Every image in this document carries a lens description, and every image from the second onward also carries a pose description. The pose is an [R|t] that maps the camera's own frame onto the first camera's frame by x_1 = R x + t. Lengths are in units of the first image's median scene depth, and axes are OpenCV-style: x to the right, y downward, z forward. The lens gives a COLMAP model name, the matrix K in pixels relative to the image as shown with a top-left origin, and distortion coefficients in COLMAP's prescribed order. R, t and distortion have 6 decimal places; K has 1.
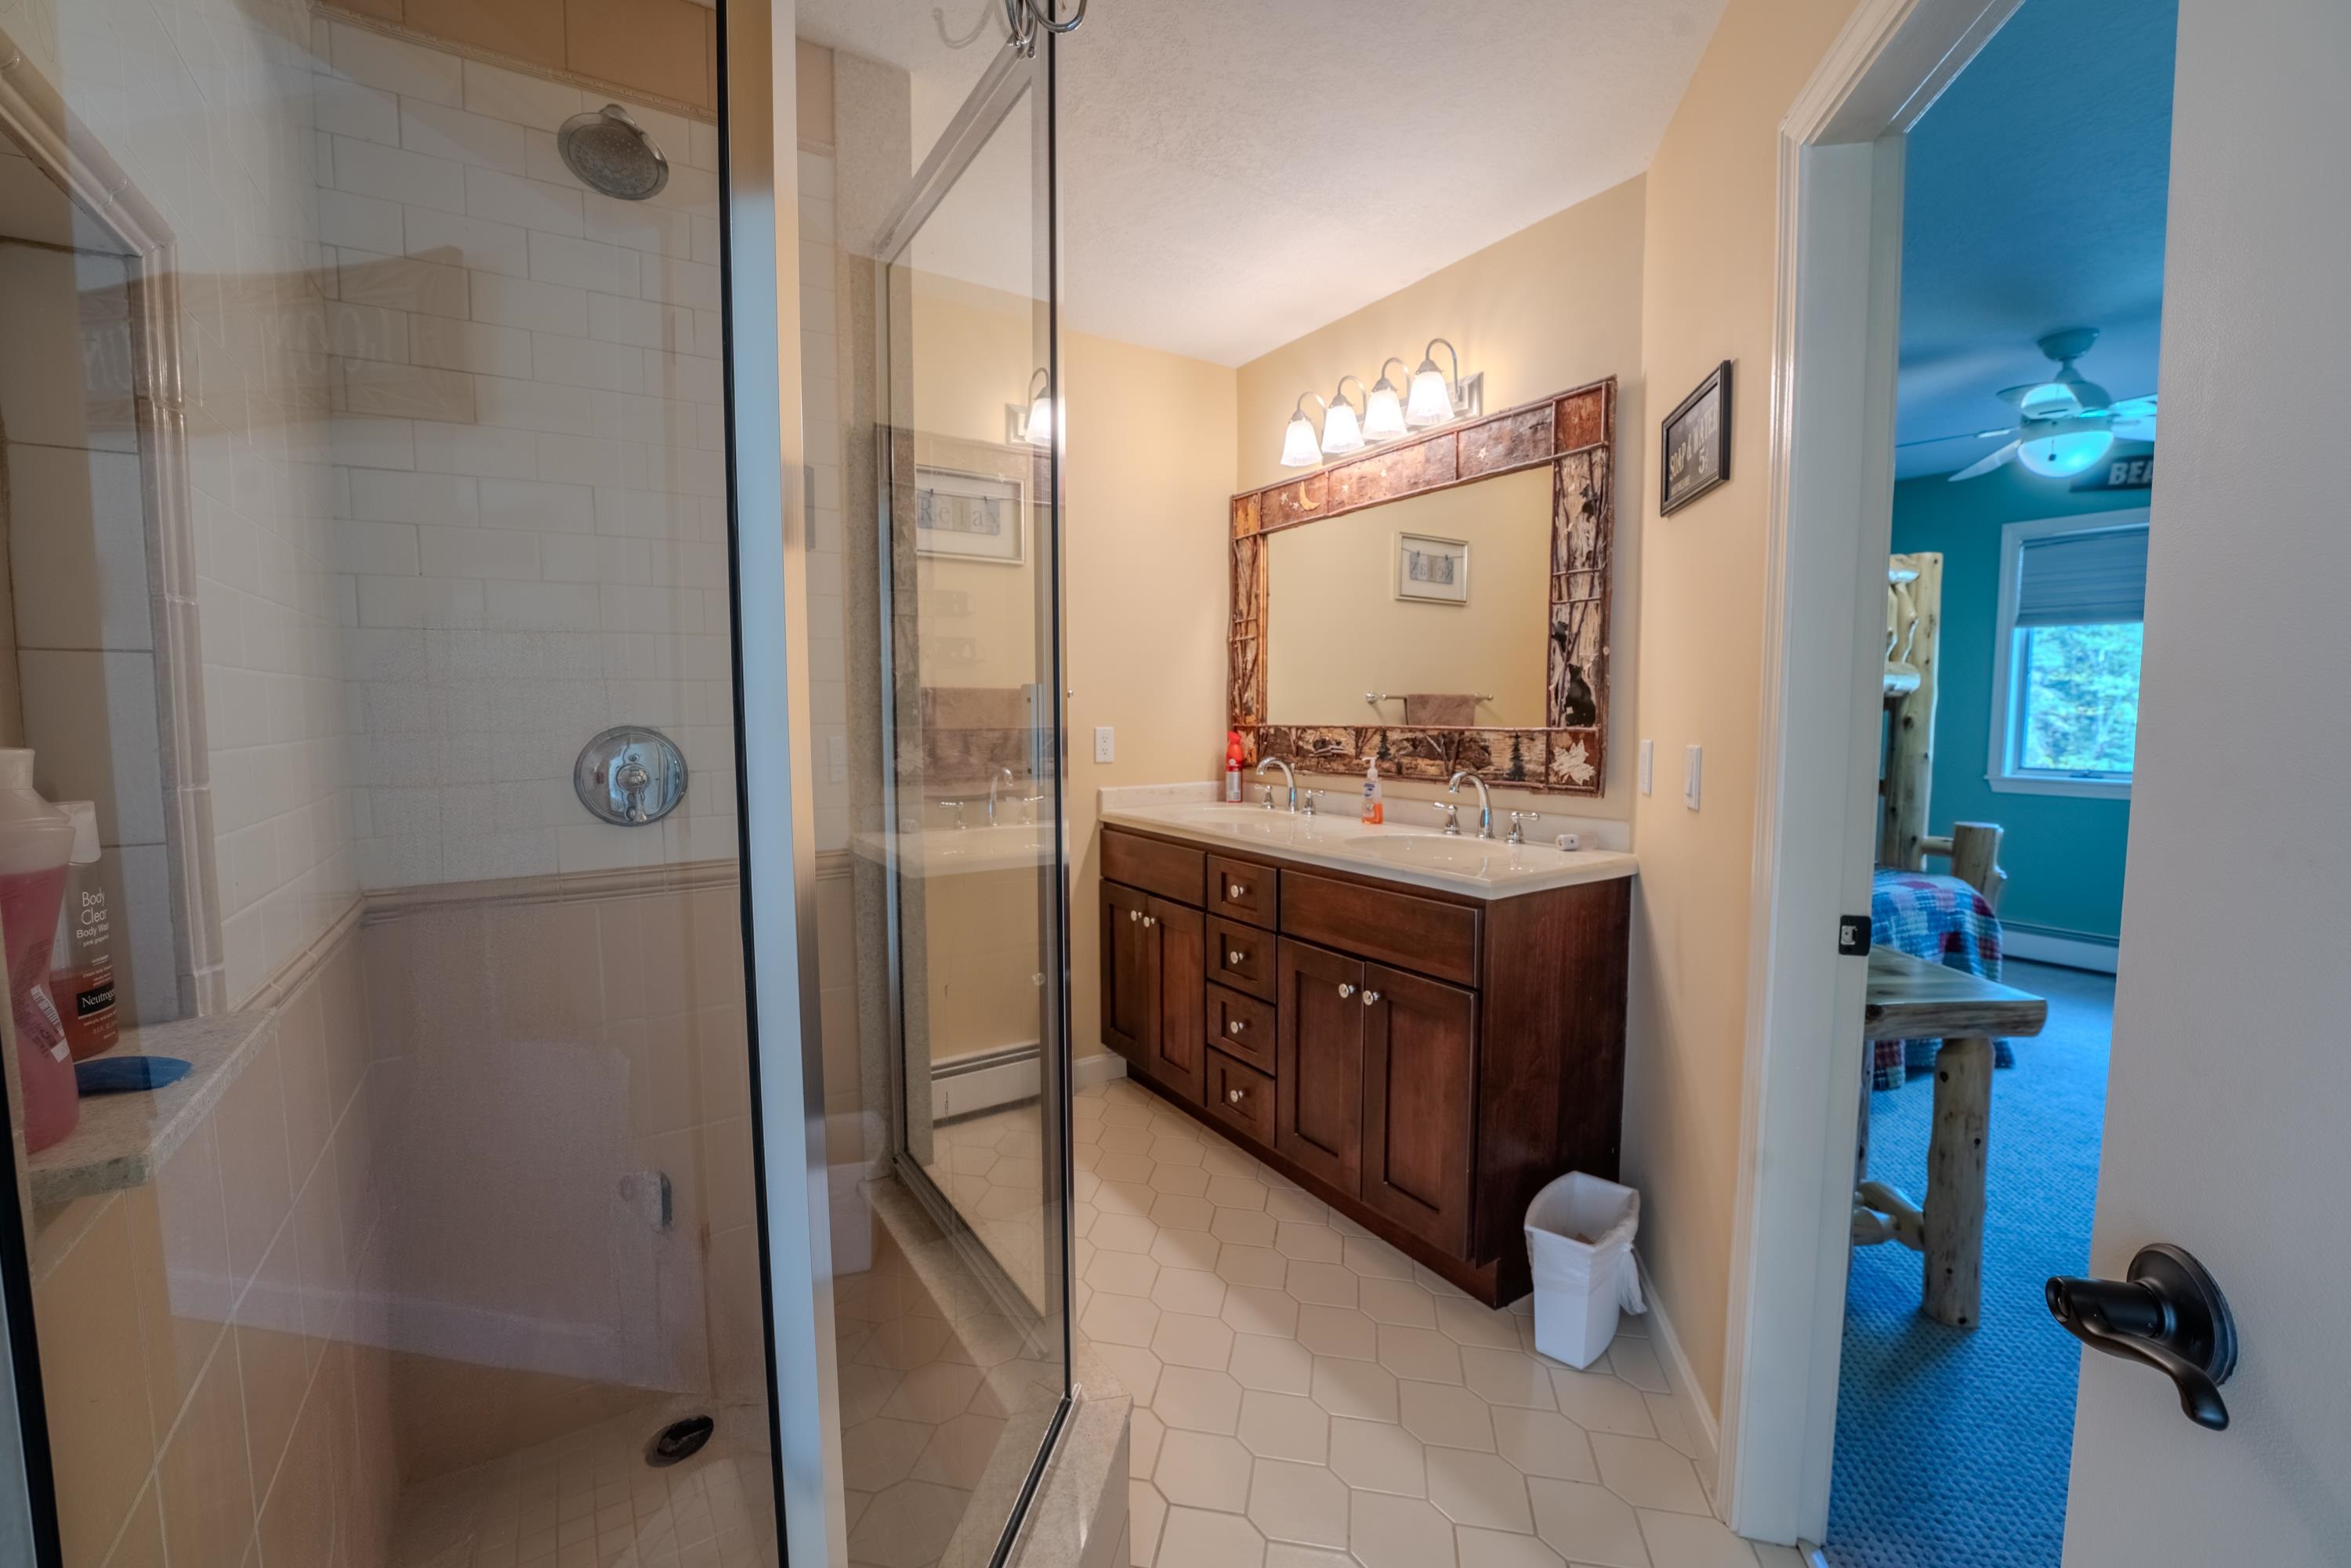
lens RADIAL K [[952.0, 0, 1162.0], [0, 952.0, 773.0], [0, 0, 1]] dist [-0.026507, 0.001729]
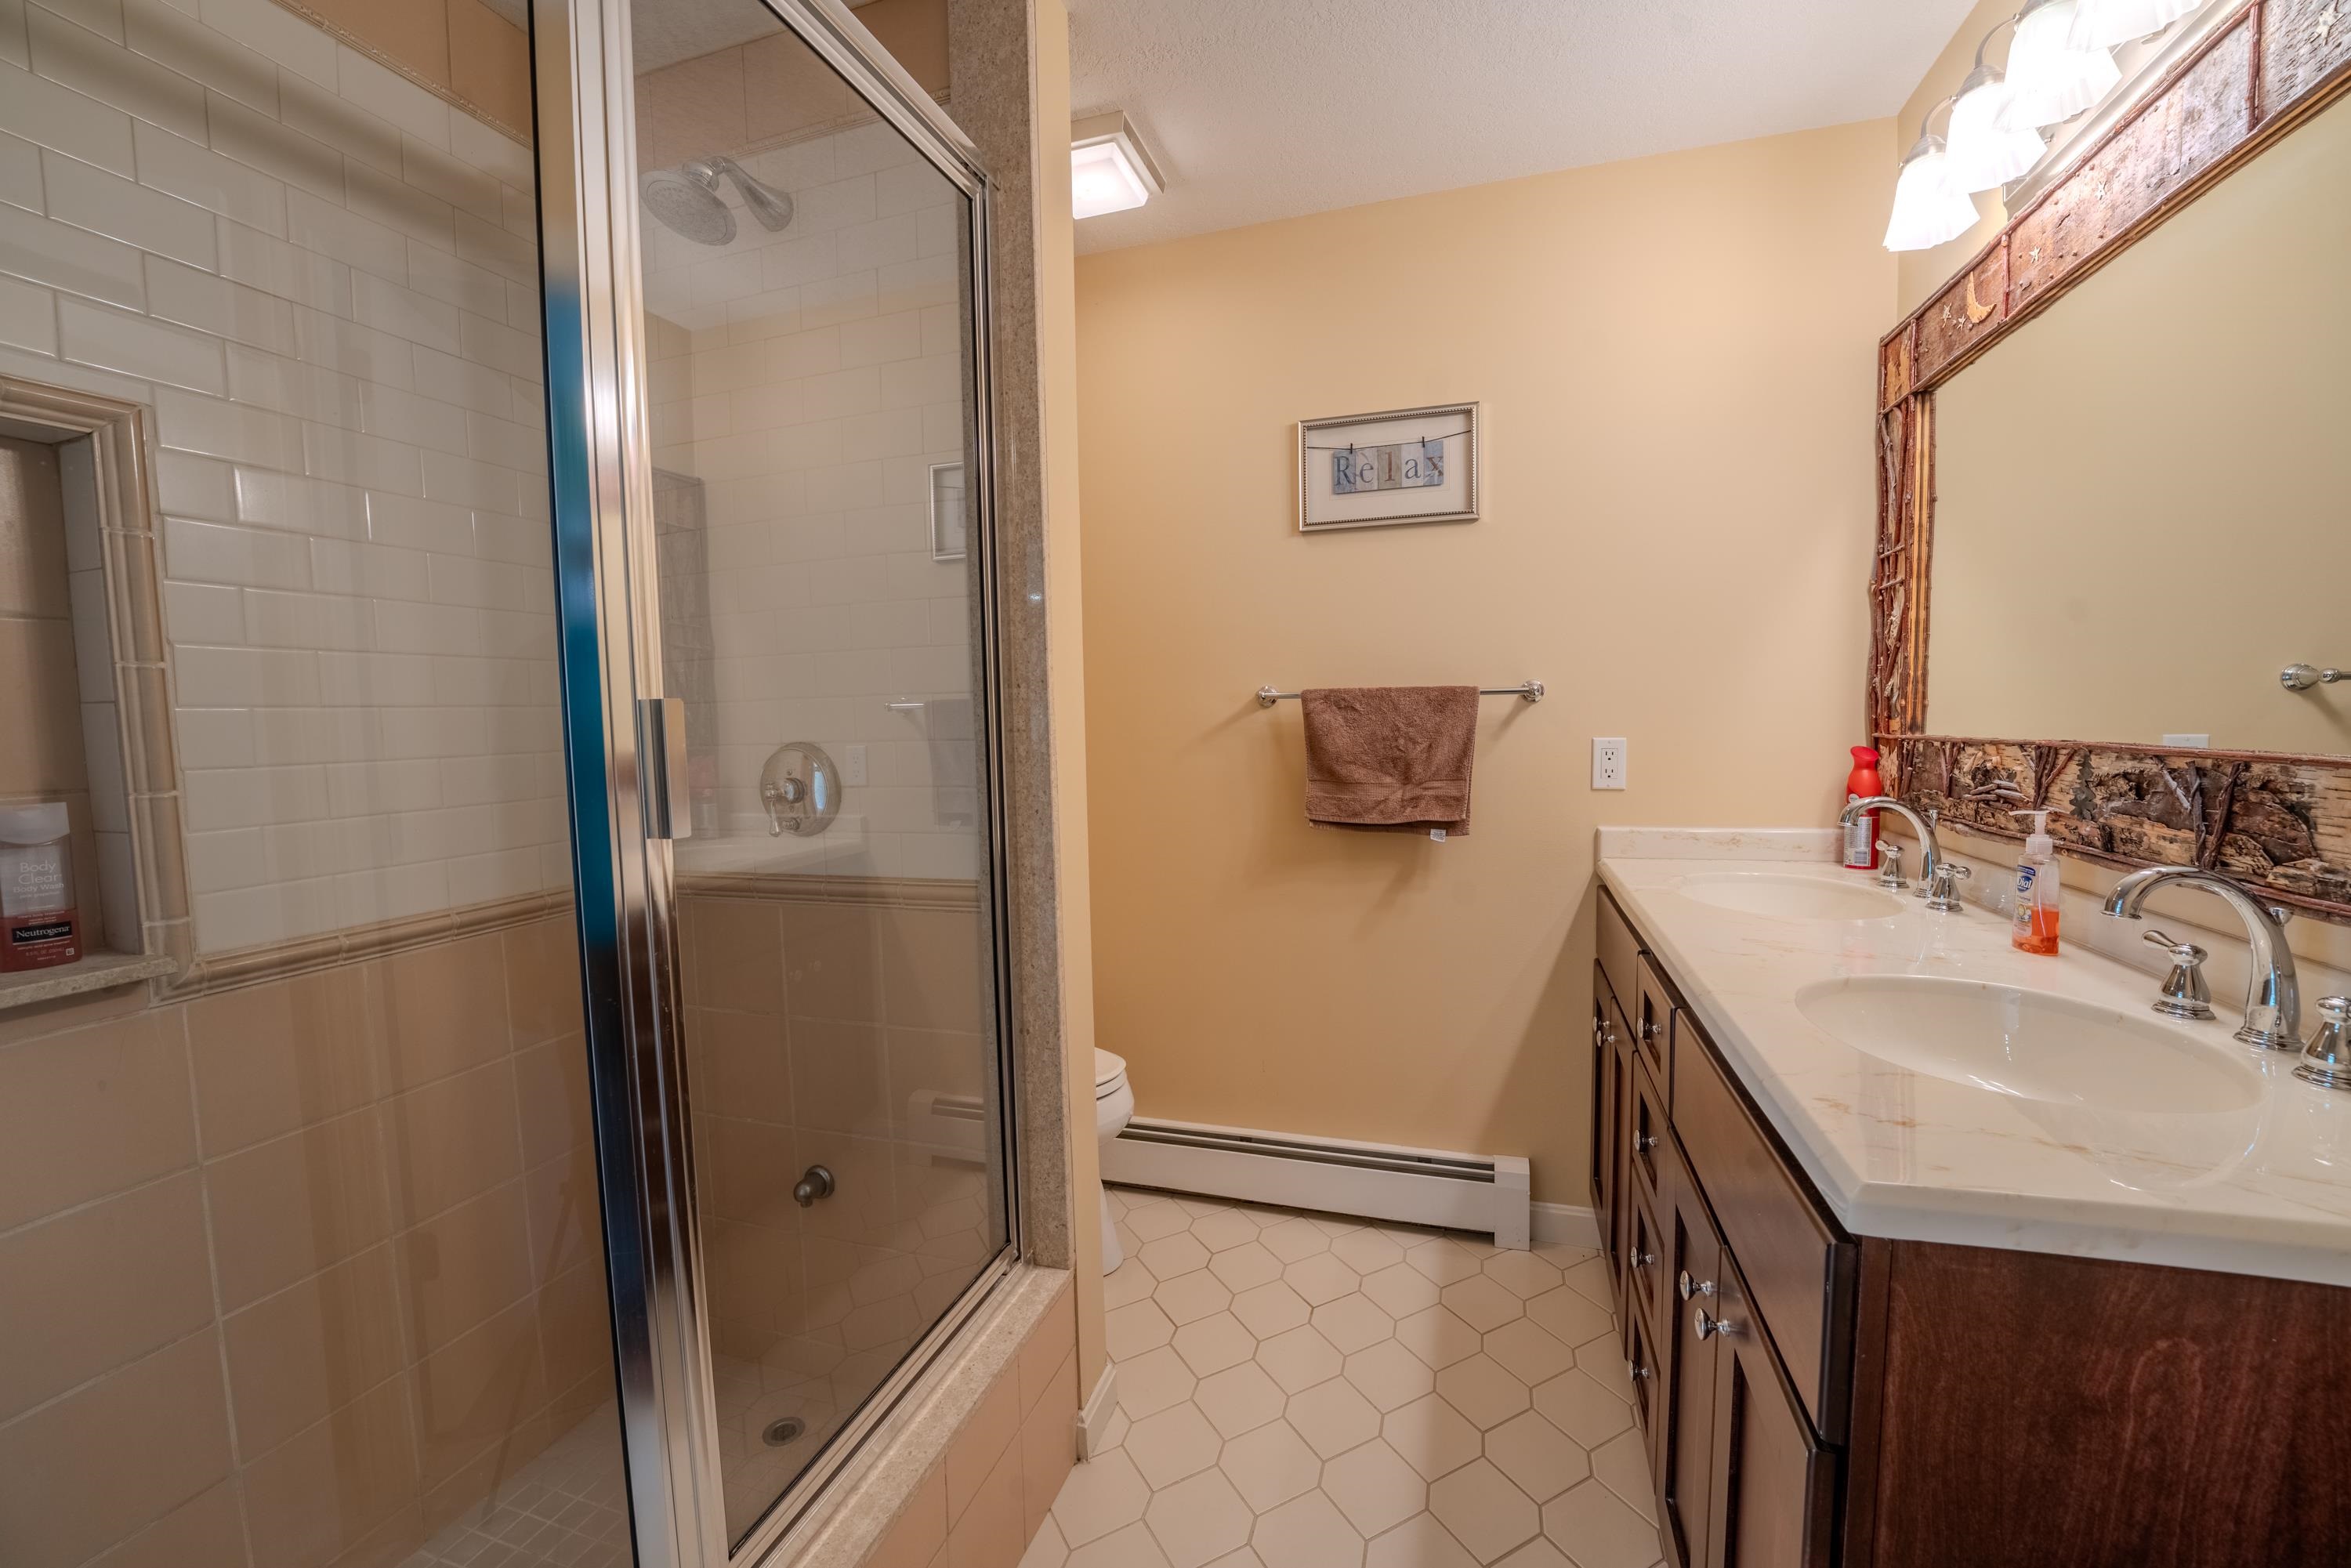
lens RADIAL K [[952.0, 0, 1170.0], [0, 952.0, 774.5], [0, 0, 1]] dist [-0.026507, 0.001729]
pose [[0.634824, 0.038638, -0.771690, 0.278154], [-0.034919, 0.999163, 0.021302, -0.026559], [0.771867, 0.013423, 0.635642, 0.345557]]
